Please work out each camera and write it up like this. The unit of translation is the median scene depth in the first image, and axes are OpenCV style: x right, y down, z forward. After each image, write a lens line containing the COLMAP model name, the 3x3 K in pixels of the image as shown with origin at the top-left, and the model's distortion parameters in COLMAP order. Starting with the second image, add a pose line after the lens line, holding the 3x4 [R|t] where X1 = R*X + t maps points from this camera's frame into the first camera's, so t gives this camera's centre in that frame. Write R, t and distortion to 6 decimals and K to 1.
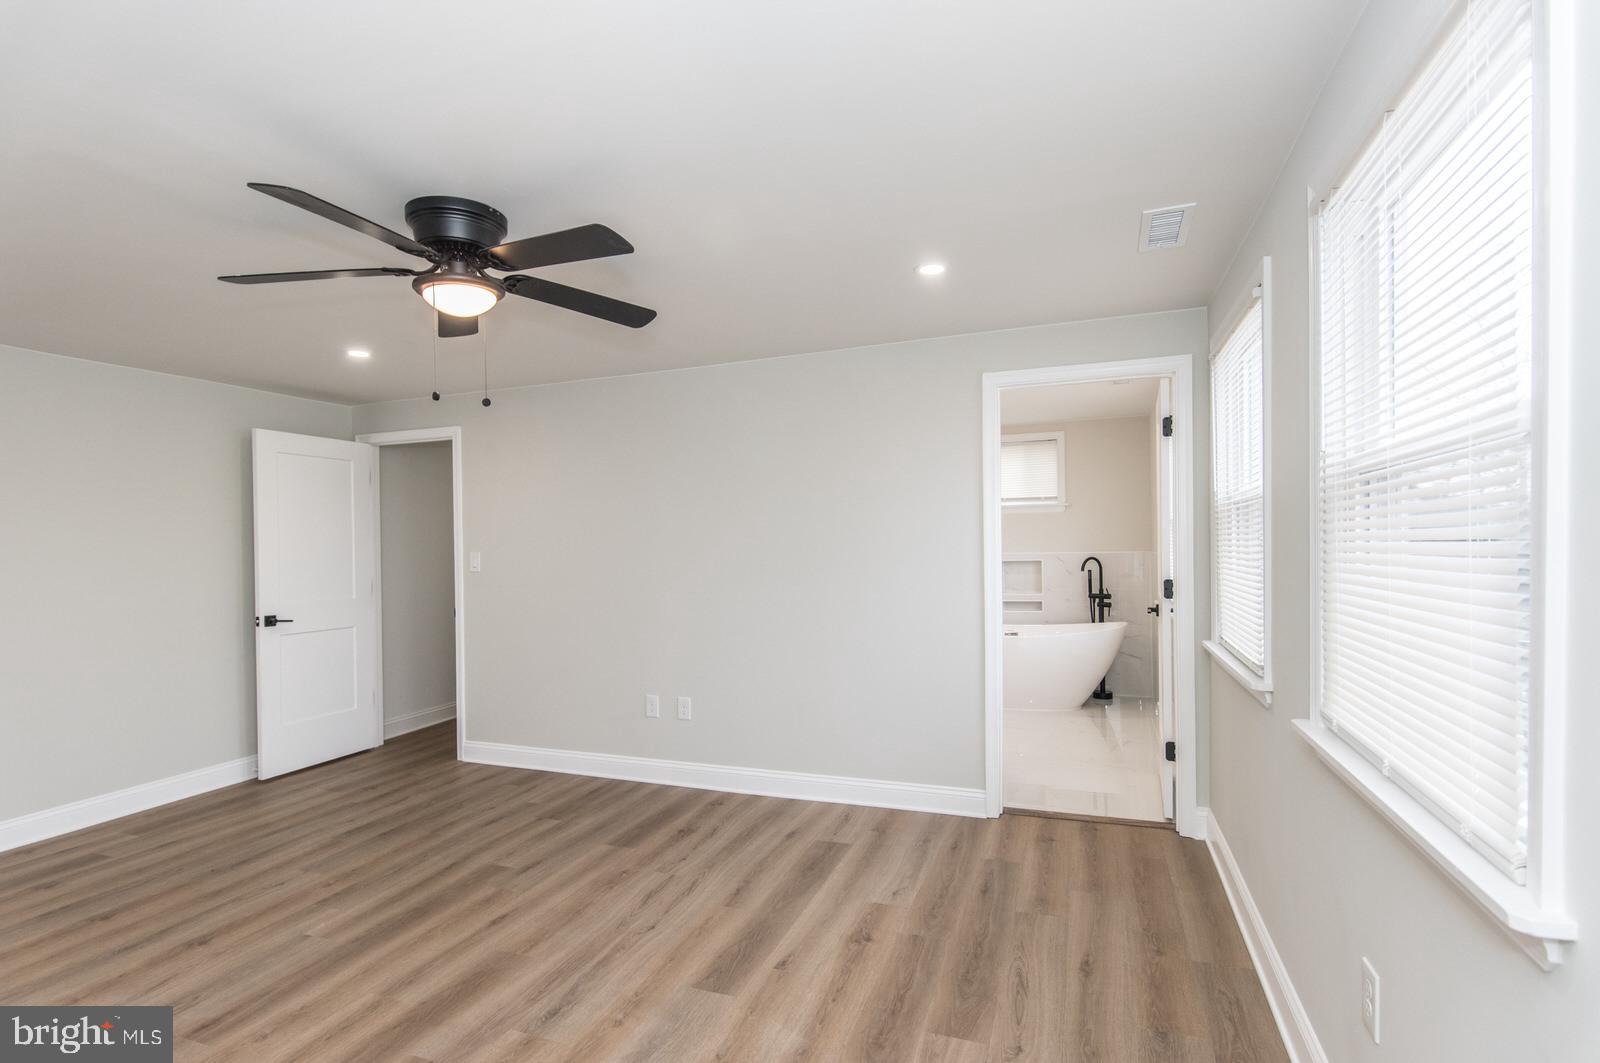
lens RADIAL K [[808.9, 0, 791.7], [0, 808.9, 535.0], [0, 0, 1]] dist [-0.002333, 0.003572]
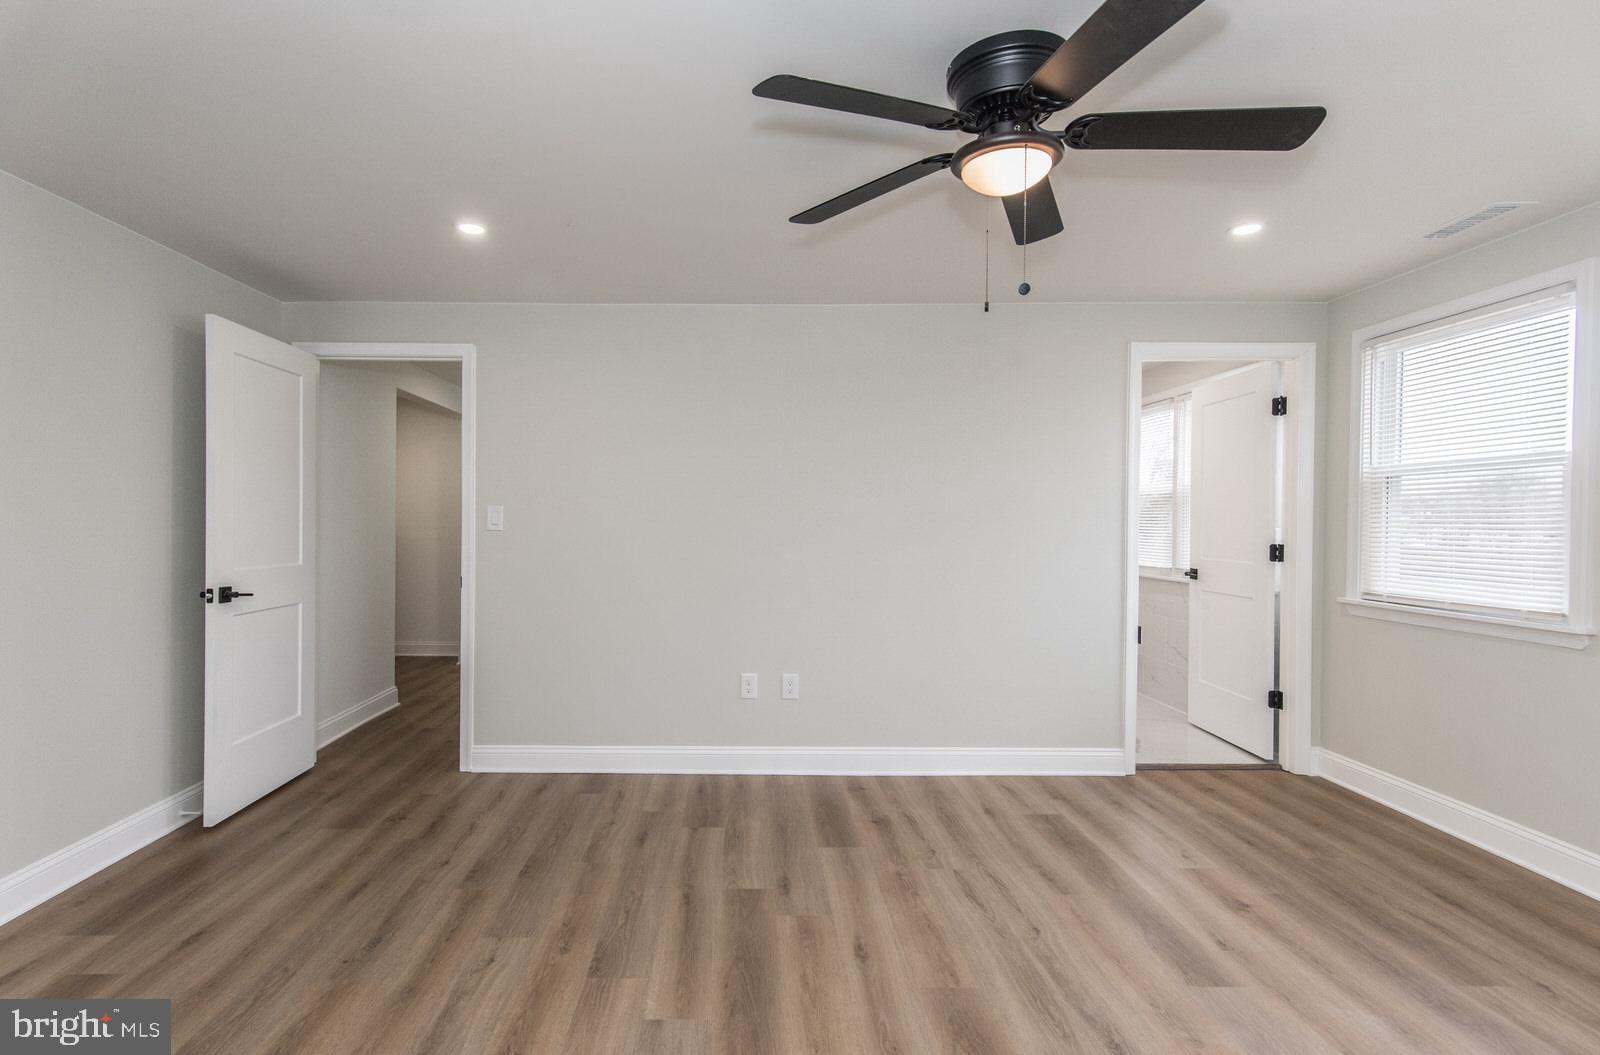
lens RADIAL K [[808.9, 0, 788.5], [0, 808.9, 516.4], [0, 0, 1]] dist [-0.002333, 0.003572]
pose [[0.930125, 0.022377, 0.366561, -0.554466], [-0.025203, 0.999678, 0.002924, 0.029964], [-0.366378, -0.011958, 0.930389, 0.211862]]
